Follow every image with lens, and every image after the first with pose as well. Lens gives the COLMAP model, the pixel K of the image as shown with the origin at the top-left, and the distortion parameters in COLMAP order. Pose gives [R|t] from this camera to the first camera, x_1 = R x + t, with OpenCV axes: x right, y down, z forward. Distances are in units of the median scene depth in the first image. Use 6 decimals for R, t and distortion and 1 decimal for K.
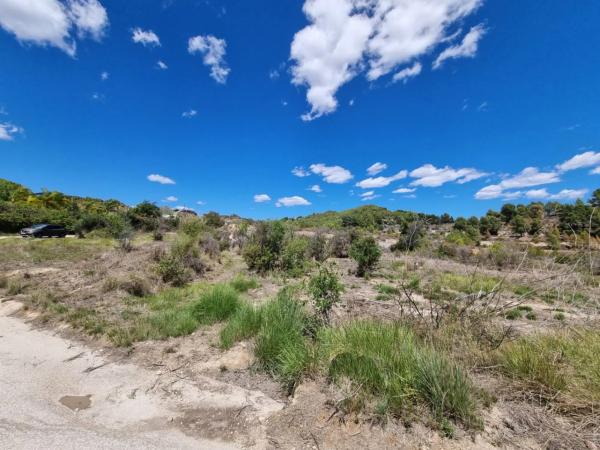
lens RADIAL K [[245.1, 0, 300.0], [0, 245.1, 225.0], [0, 0, 1]] dist [0.013563, -0.008568]
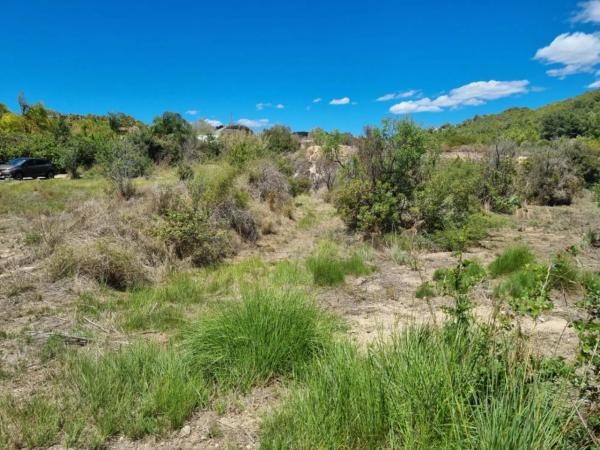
lens RADIAL K [[245.1, 0, 300.0], [0, 245.1, 225.0], [0, 0, 1]] dist [0.013563, -0.008568]
pose [[0.921641, 0.014482, -0.387773, -0.109438], [0.063084, 0.980418, 0.186549, 0.075661], [0.382882, -0.196394, 0.902680, 0.550290]]
